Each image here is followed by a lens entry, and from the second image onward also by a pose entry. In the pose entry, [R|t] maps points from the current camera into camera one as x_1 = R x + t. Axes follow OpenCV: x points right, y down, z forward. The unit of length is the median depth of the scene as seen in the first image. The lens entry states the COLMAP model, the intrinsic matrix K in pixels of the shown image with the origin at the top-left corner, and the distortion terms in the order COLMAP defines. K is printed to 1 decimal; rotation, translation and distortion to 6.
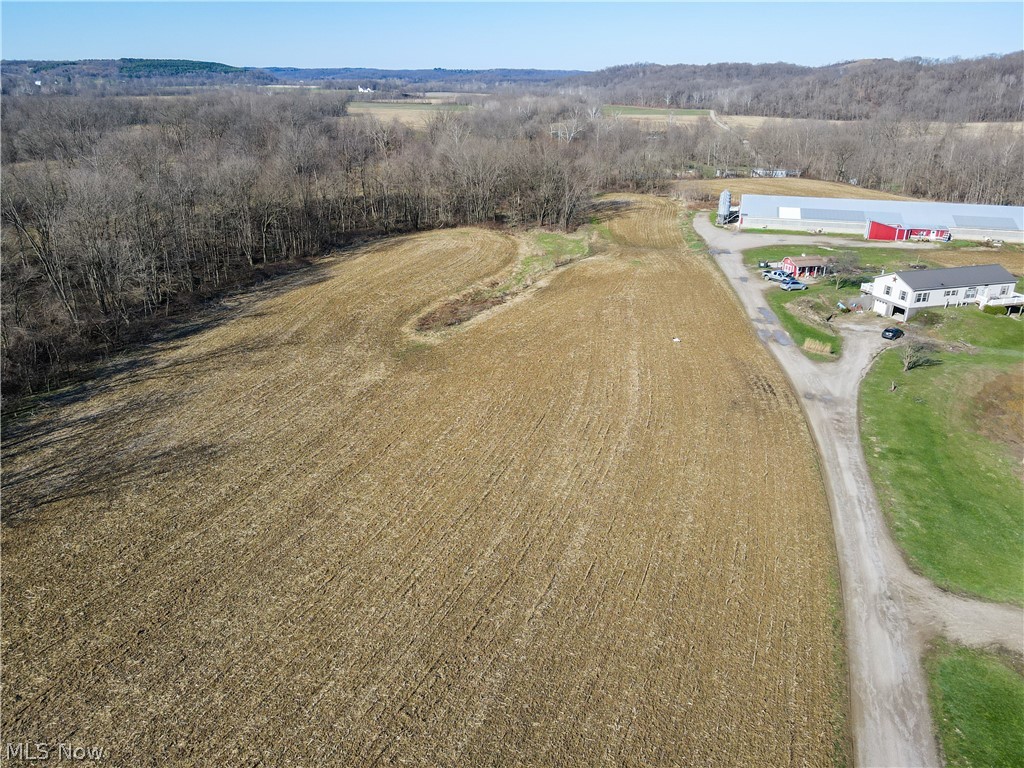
lens RADIAL K [[741.0, 0, 503.6], [0, 741.0, 376.6], [0, 0, 1]] dist [0.003694, 0.005527]
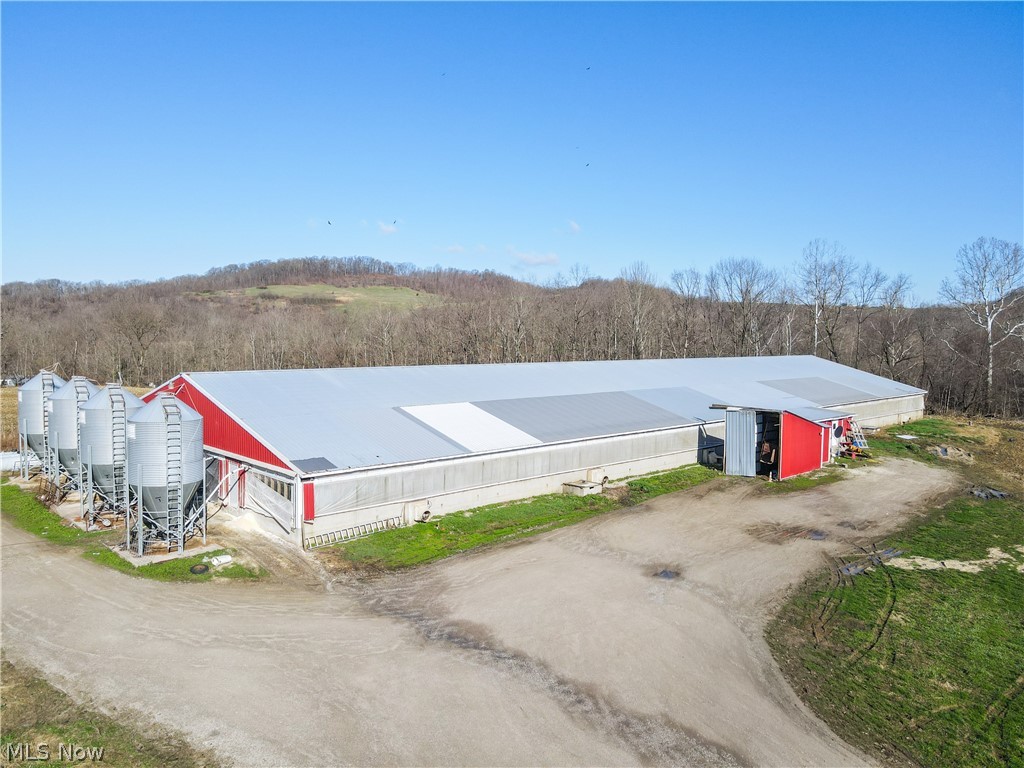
lens RADIAL K [[741.0, 0, 507.5], [0, 741.0, 381.5], [0, 0, 1]] dist [0.003694, 0.005527]
pose [[0.489989, -0.059500, 0.869696, 0.187019], [0.318092, 0.941080, -0.114830, -0.186506], [-0.811621, 0.332909, 0.480045, 0.805770]]
